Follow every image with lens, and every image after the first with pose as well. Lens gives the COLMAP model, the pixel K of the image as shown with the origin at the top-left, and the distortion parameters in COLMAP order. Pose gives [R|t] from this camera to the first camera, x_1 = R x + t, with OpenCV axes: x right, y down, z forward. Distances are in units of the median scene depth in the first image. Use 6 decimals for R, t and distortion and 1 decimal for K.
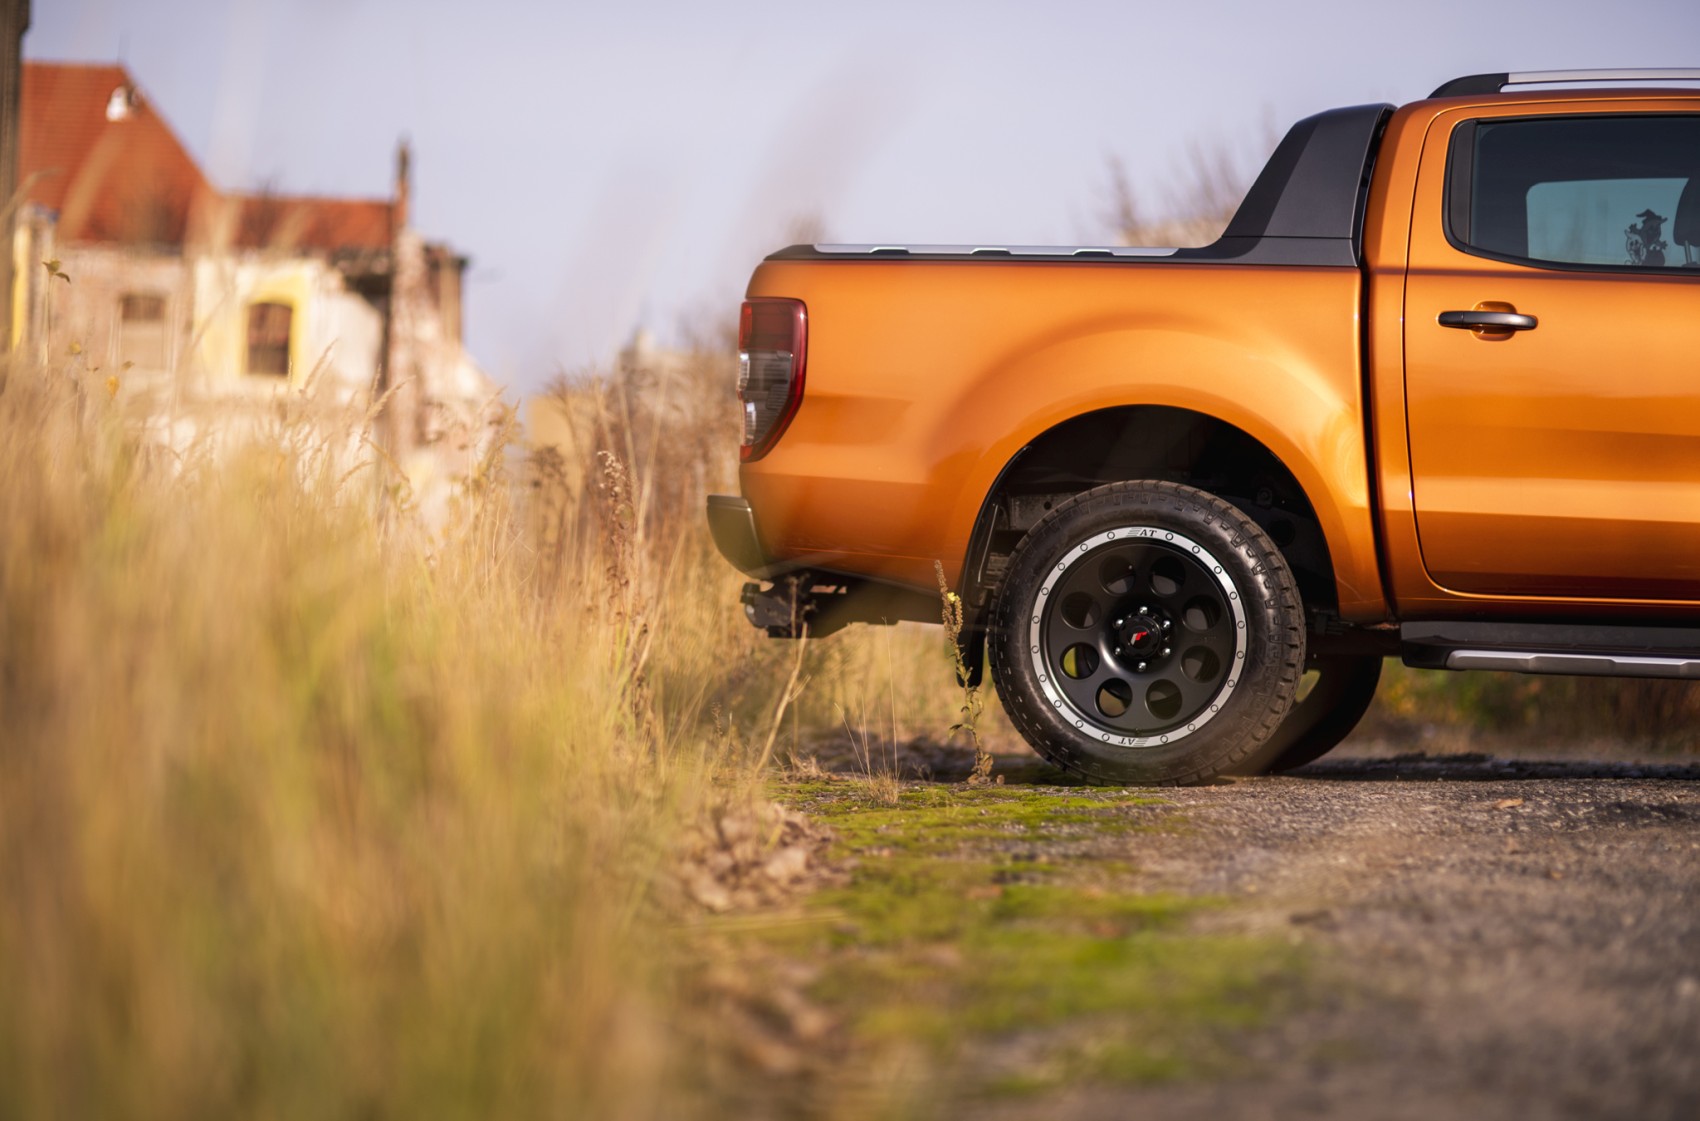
lens RADIAL K [[3828.3, 0, 850.0], [0, 3828.3, 560.5], [0, 0, 1]] dist [-0.034525, -0.033400]
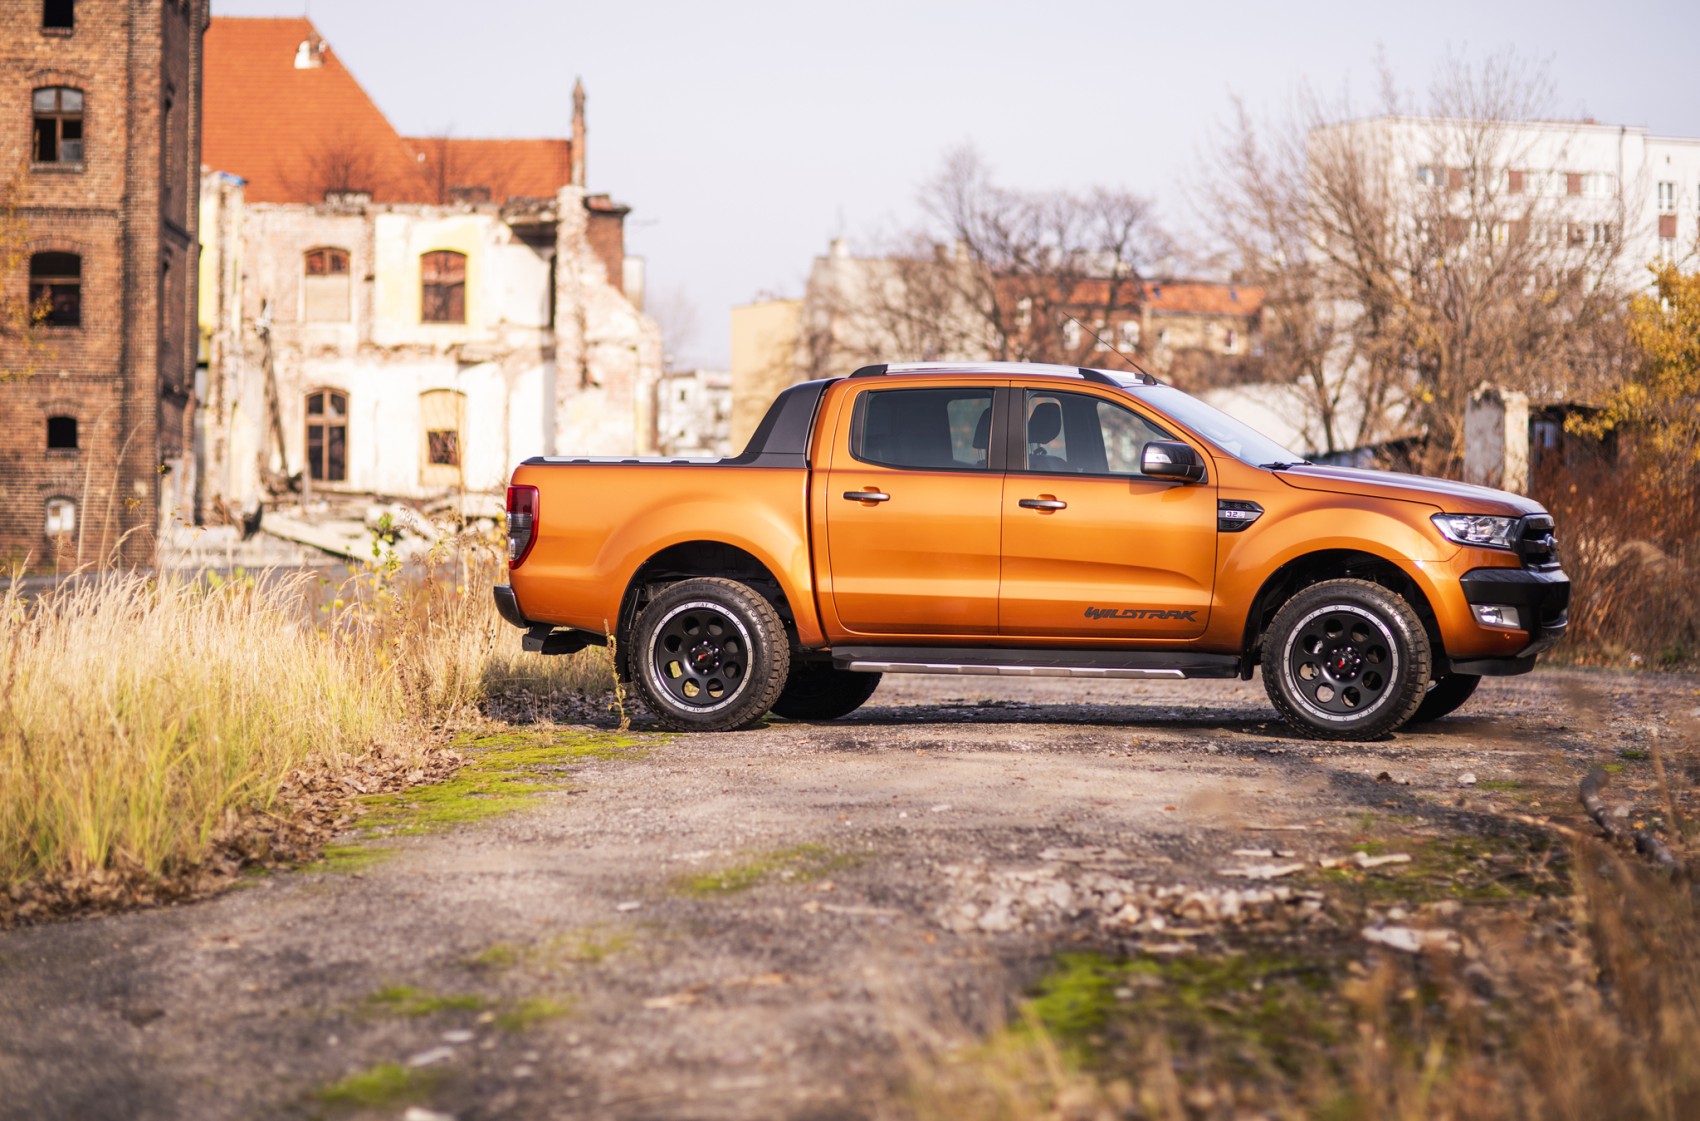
lens RADIAL K [[3828.3, 0, 850.0], [0, 3828.3, 560.5], [0, 0, 1]] dist [-0.034525, -0.033400]
pose [[0.998348, -0.020658, -0.053615, 0.255167], [0.021977, 0.999467, 0.024134, -0.074867], [0.053088, -0.025273, 0.998270, -0.956759]]
